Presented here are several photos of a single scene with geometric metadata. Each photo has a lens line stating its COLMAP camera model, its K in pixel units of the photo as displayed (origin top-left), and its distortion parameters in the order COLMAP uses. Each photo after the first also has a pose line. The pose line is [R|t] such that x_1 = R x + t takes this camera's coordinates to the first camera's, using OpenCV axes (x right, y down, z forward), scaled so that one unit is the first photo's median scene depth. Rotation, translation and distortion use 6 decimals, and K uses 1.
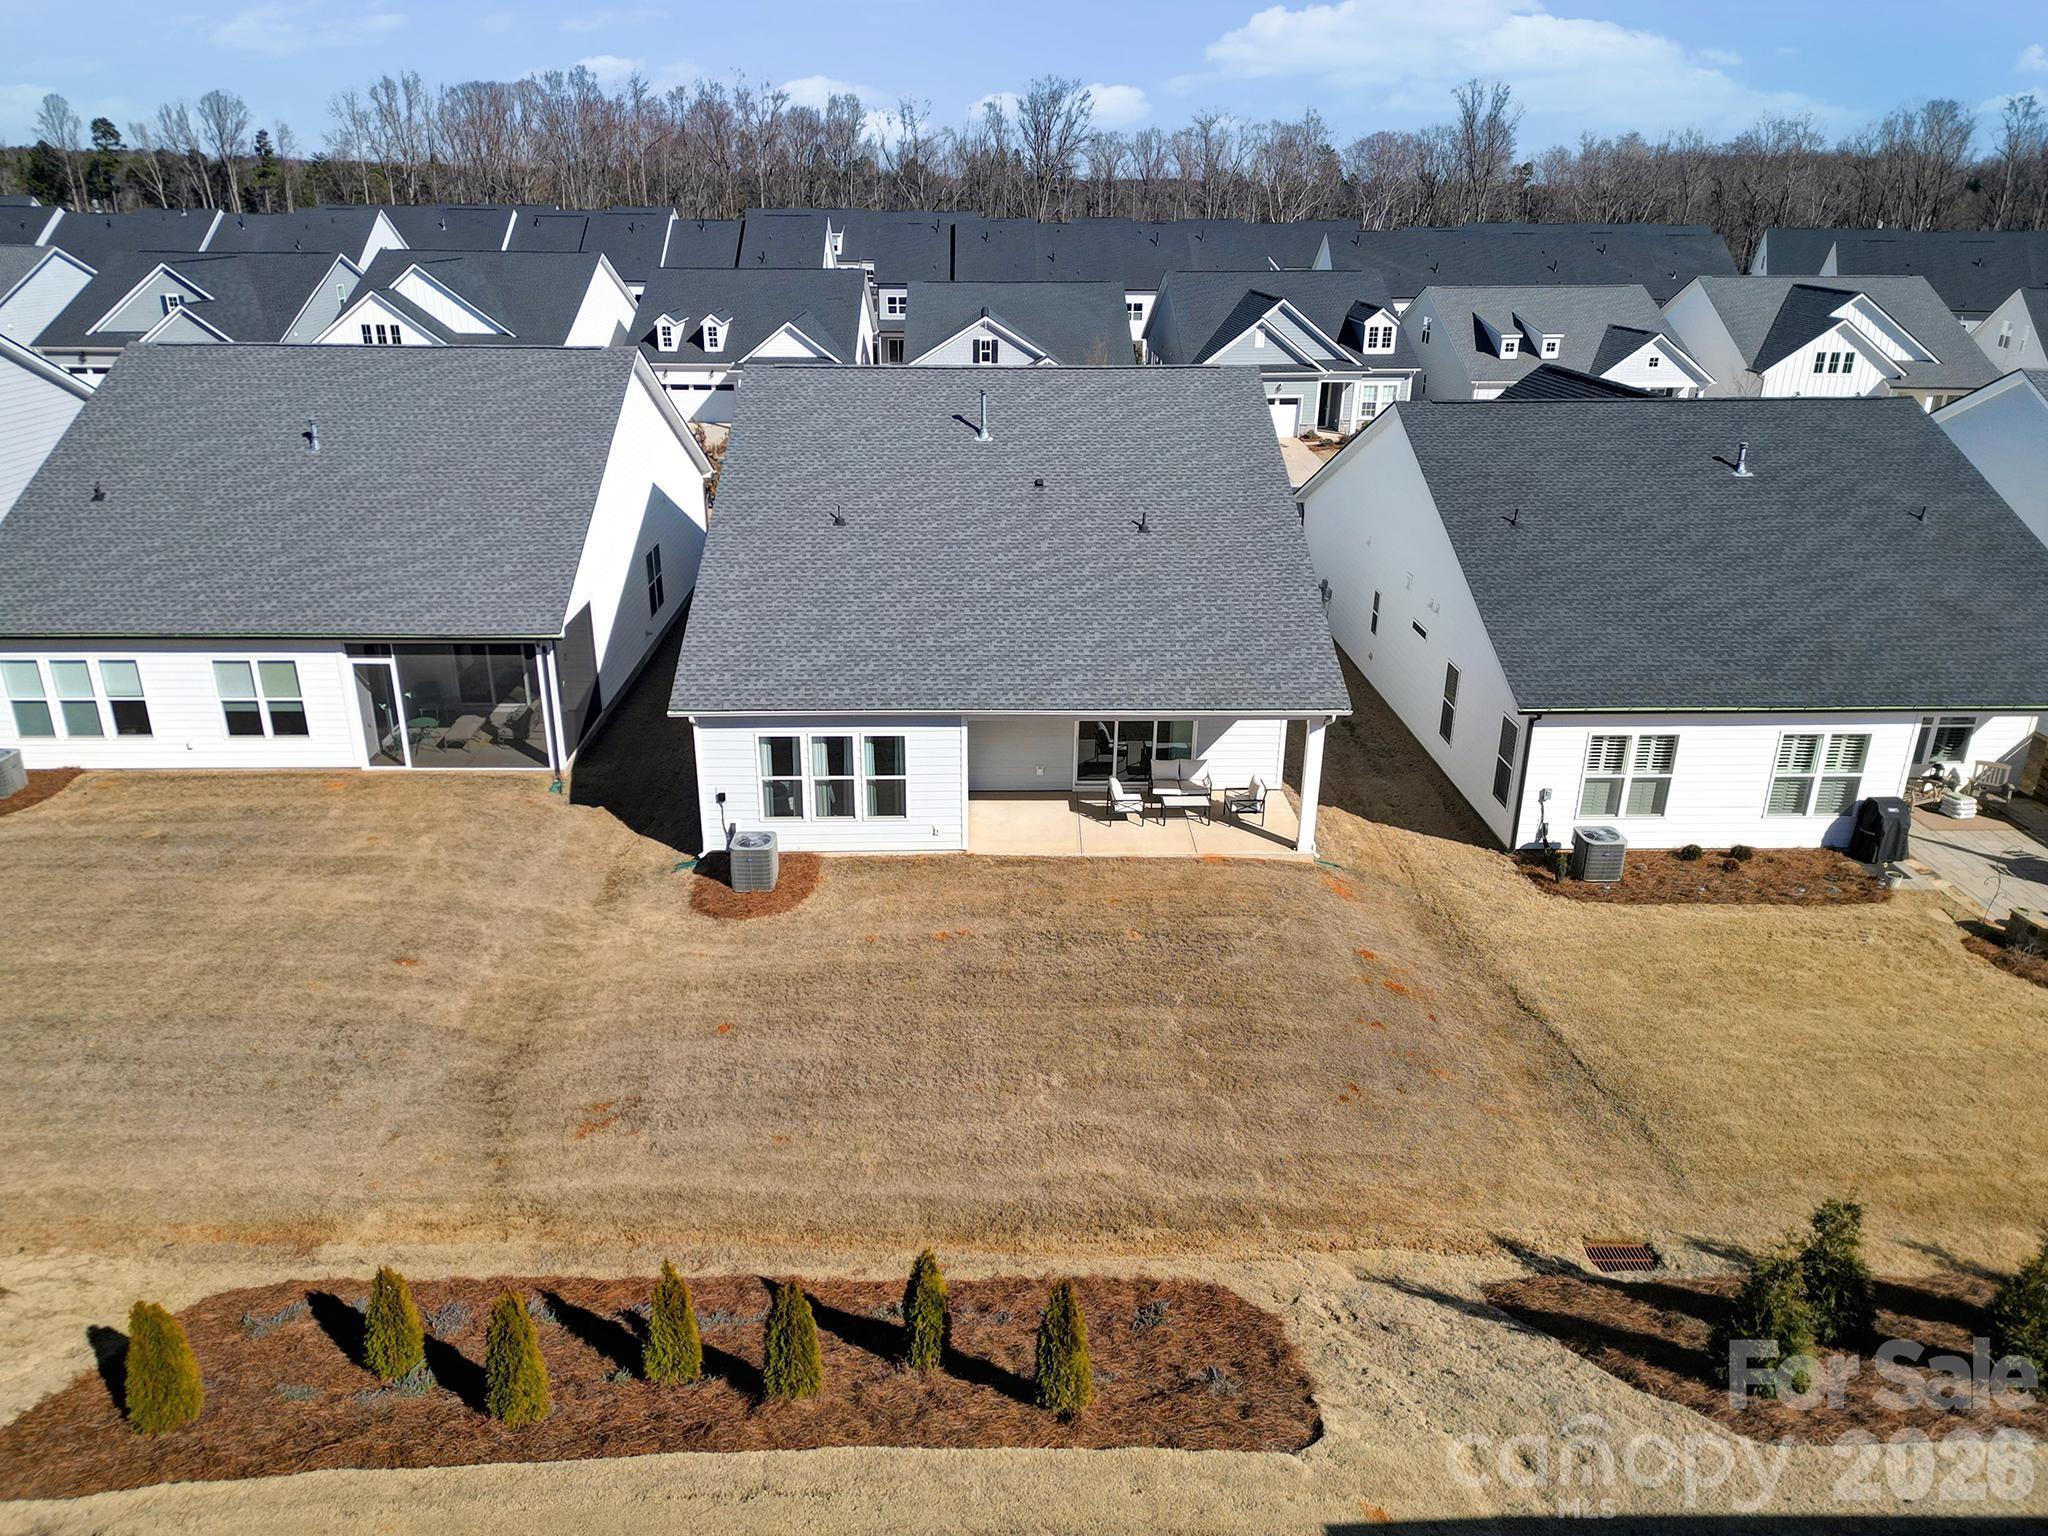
lens RADIAL K [[1452.9, 0, 1016.7], [0, 1452.9, 736.5], [0, 0, 1]] dist [0.056534, -0.046231]
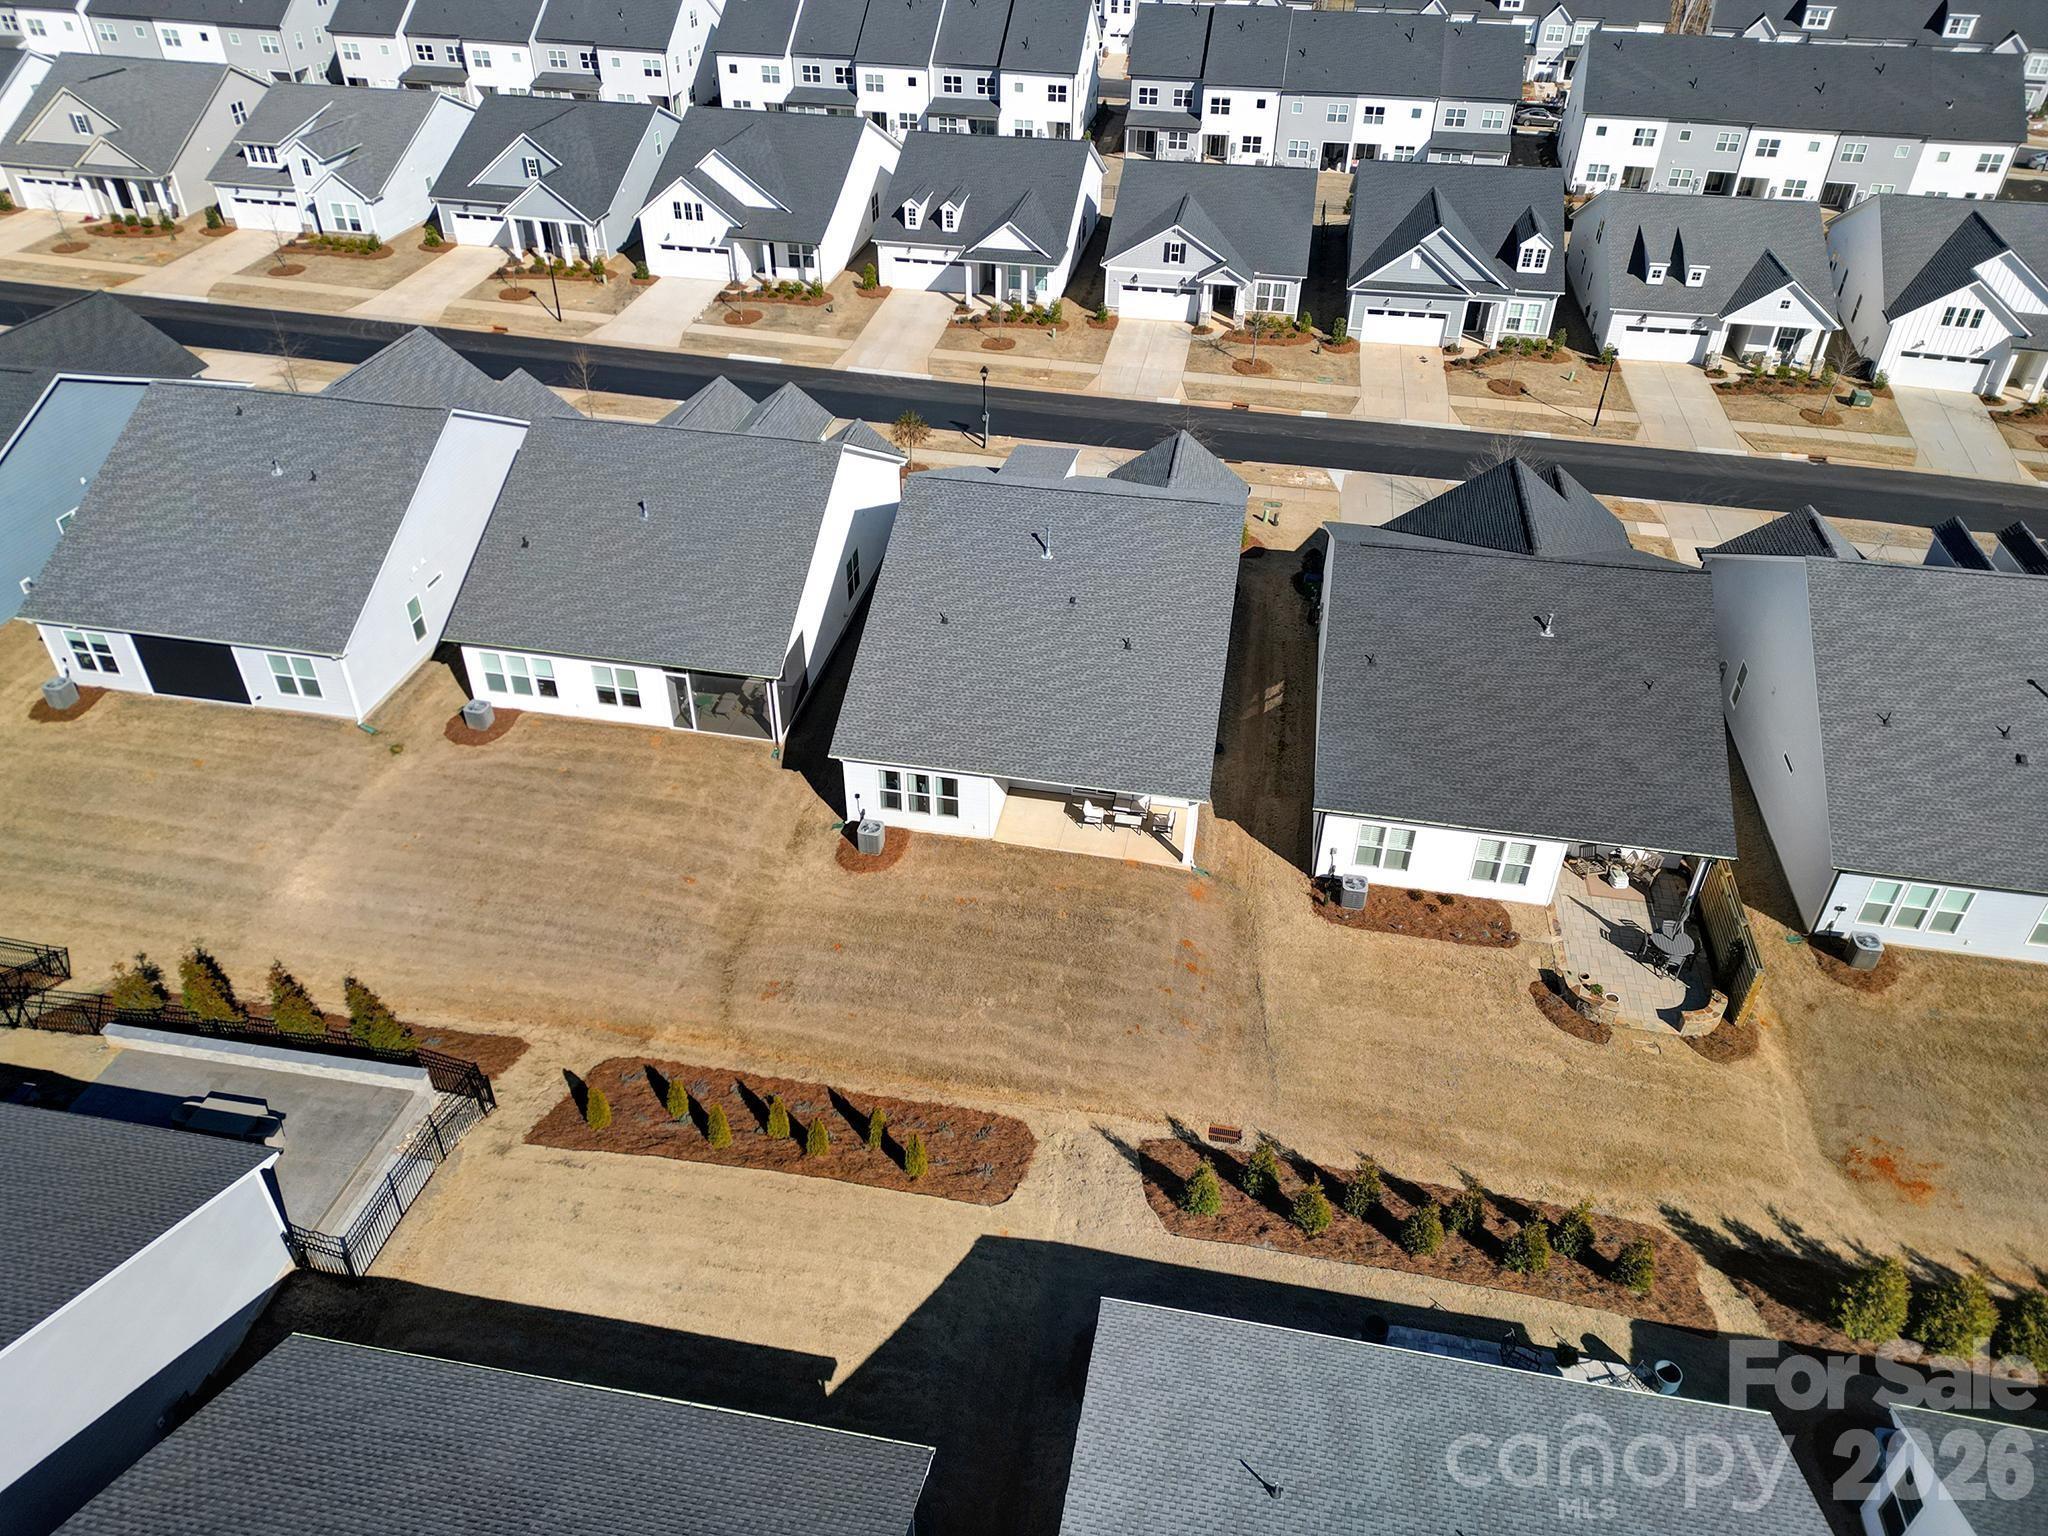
lens RADIAL K [[1433.2, 0, 1024.0], [0, 1433.2, 768.0], [0, 0, 1]] dist [0.106090, -0.125003]
pose [[0.978958, 0.125842, -0.160640, 0.277710], [-0.079354, 0.960015, 0.268466, -0.483857], [0.188001, -0.250069, 0.949801, -0.630929]]
